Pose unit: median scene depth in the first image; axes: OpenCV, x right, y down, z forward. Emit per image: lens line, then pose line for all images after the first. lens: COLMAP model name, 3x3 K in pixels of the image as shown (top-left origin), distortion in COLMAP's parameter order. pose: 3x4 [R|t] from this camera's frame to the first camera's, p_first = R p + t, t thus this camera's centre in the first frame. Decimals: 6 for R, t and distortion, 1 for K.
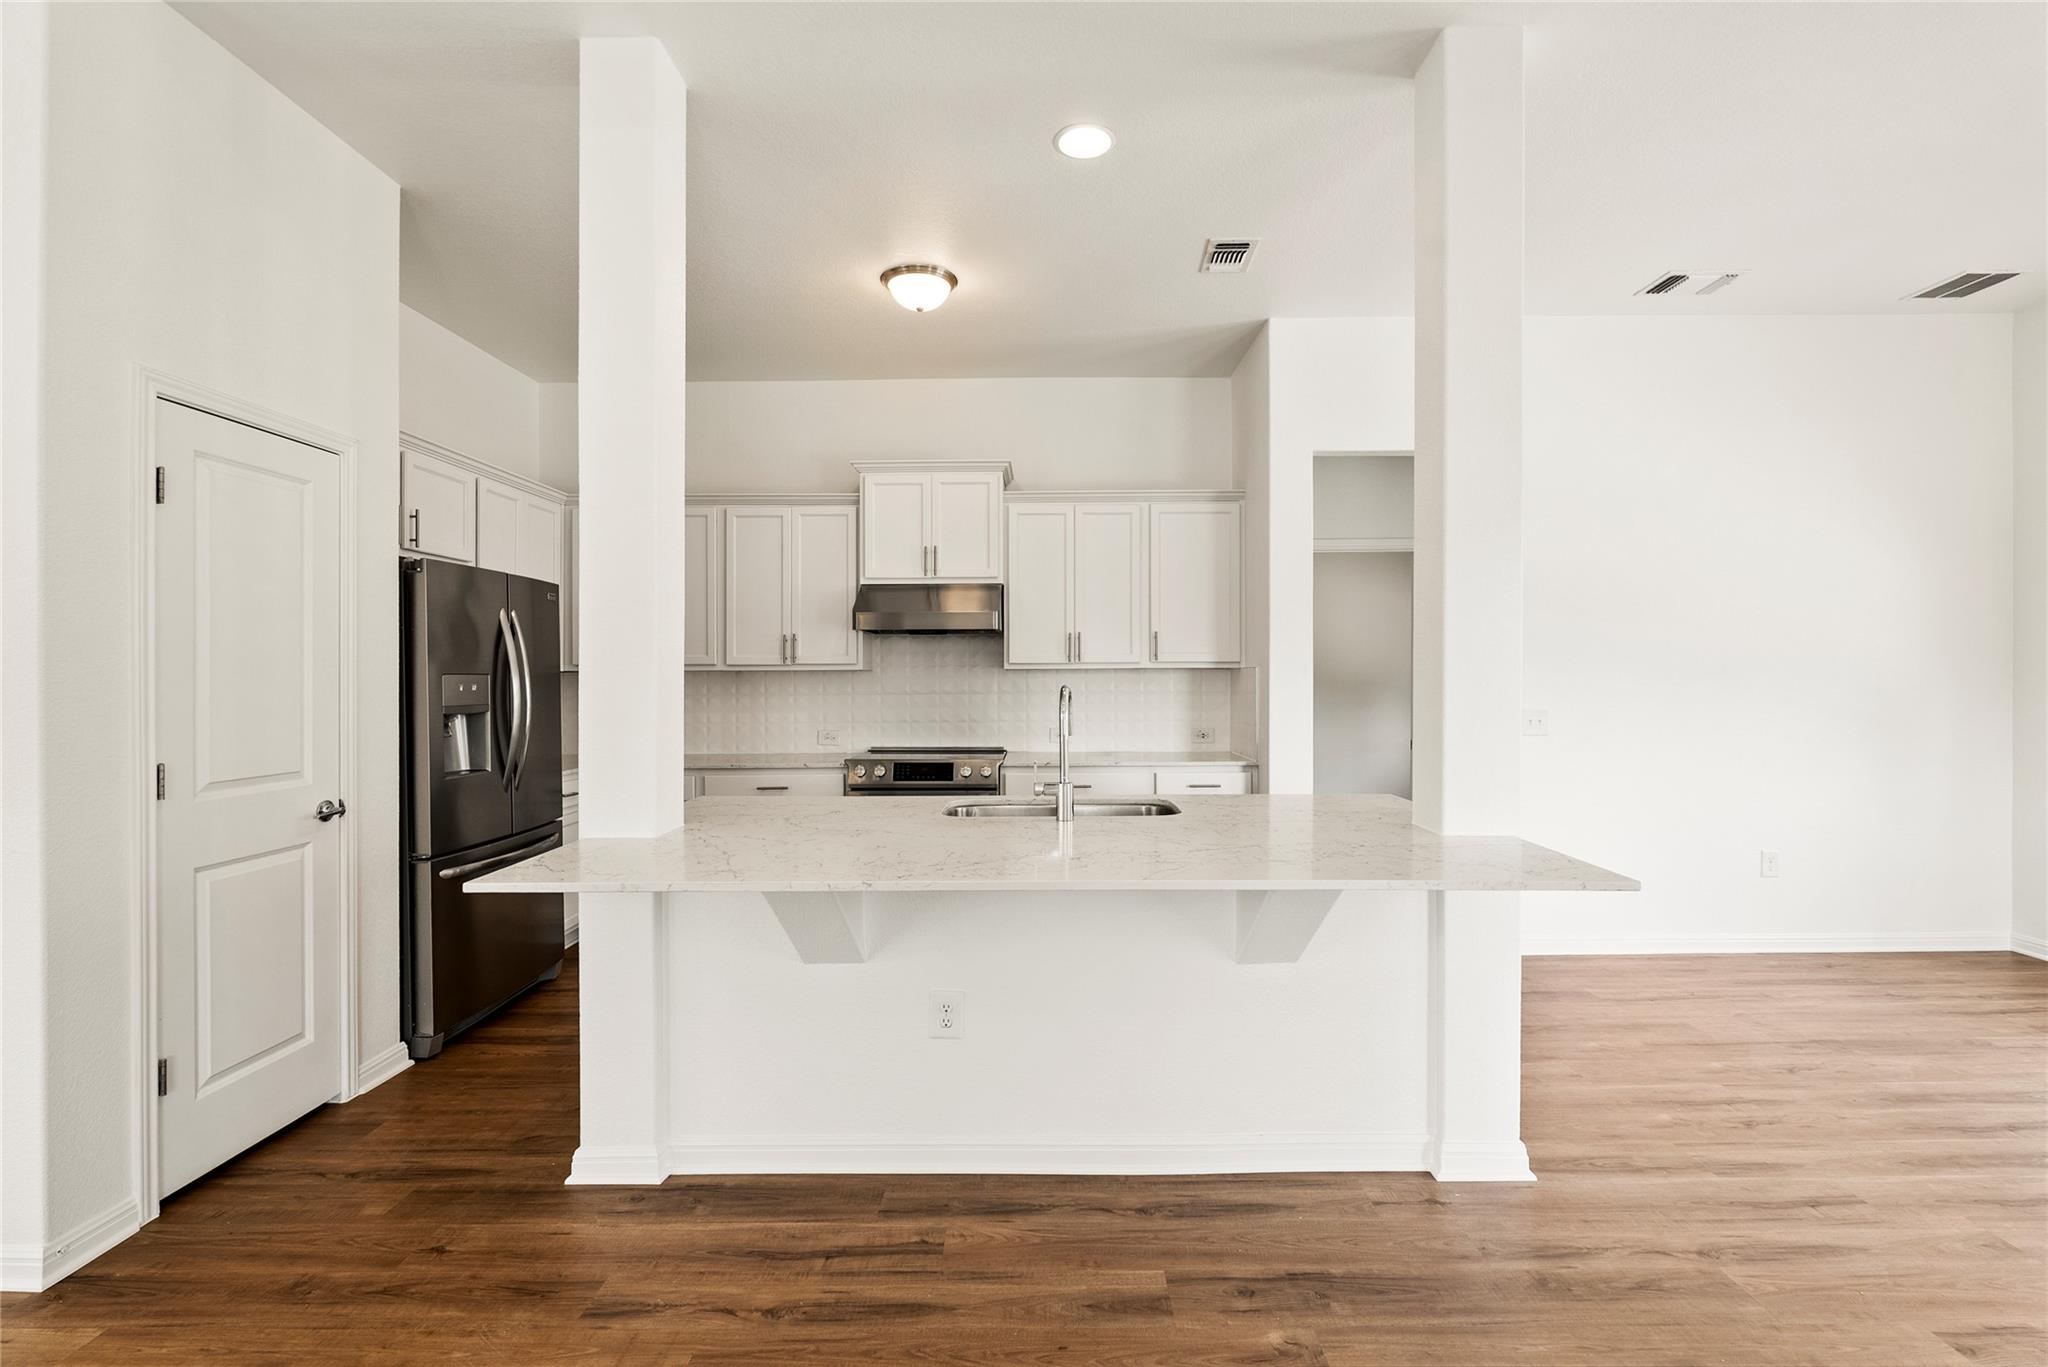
lens RADIAL K [[914.2, 0, 1031.8], [0, 914.2, 680.8], [0, 0, 1]] dist [-0.008109, 0.000025]
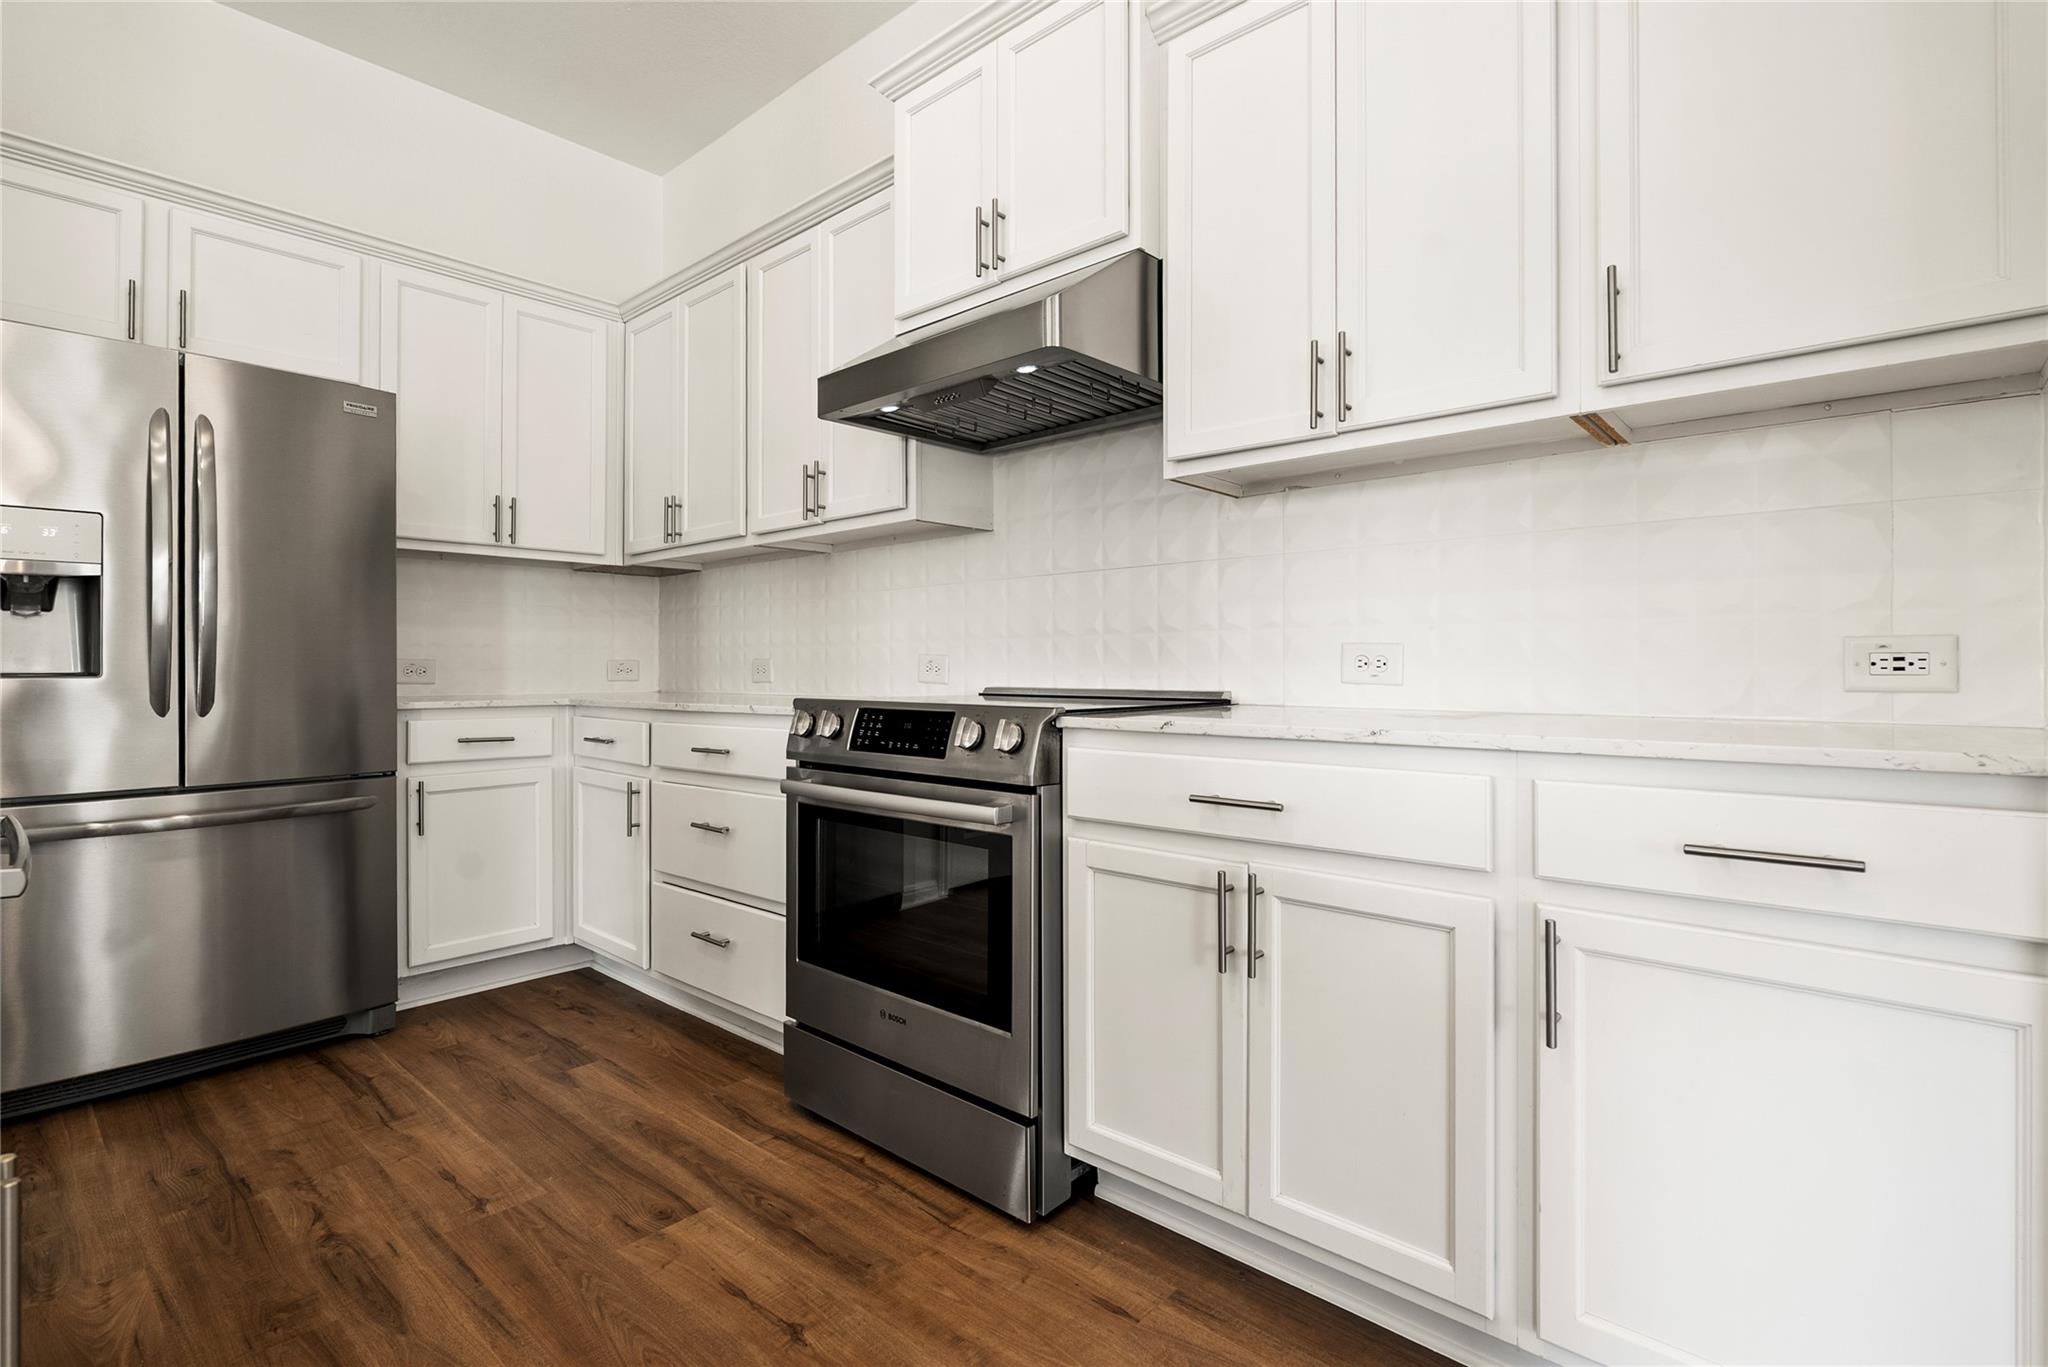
lens RADIAL K [[970.0, 0, 1037.0], [0, 970.0, 660.1], [0, 0, 1]] dist [0.008051, -0.000067]
pose [[0.740400, -0.004108, -0.672154, 0.288122], [-0.002842, 0.999953, -0.009243, 0.093408], [0.672160, 0.008754, 0.740354, 0.943766]]
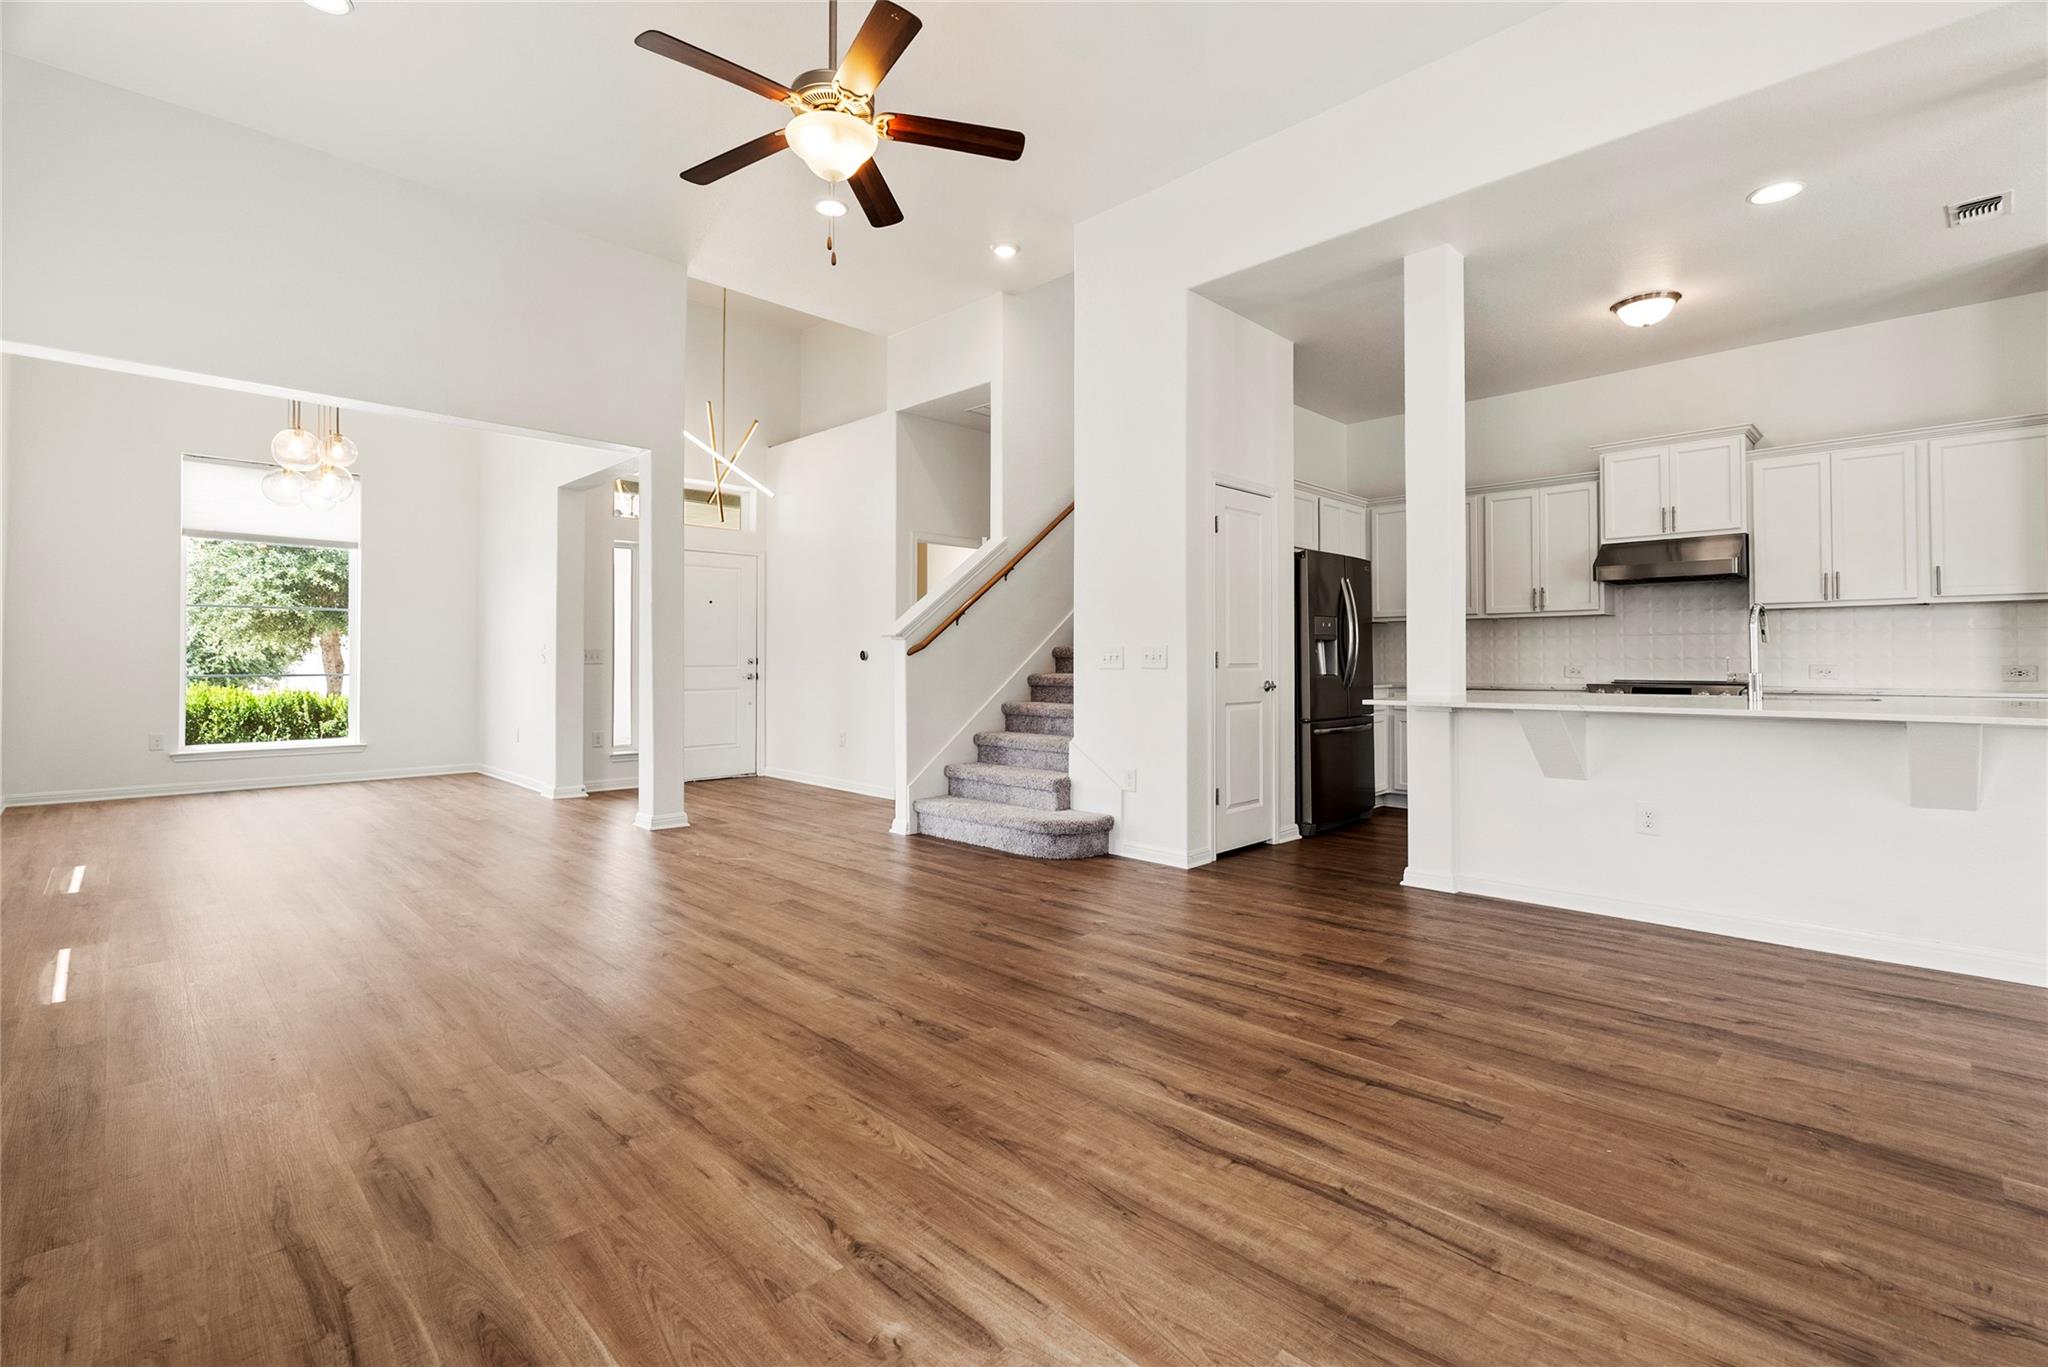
lens RADIAL K [[914.2, 0, 1032.6], [0, 914.2, 650.3], [0, 0, 1]] dist [-0.008109, 0.000025]
pose [[0.716666, -0.007511, -0.697376, 0.163909], [-0.001291, 0.999926, -0.012096, 0.073620], [0.697416, 0.009569, 0.716603, -0.570366]]
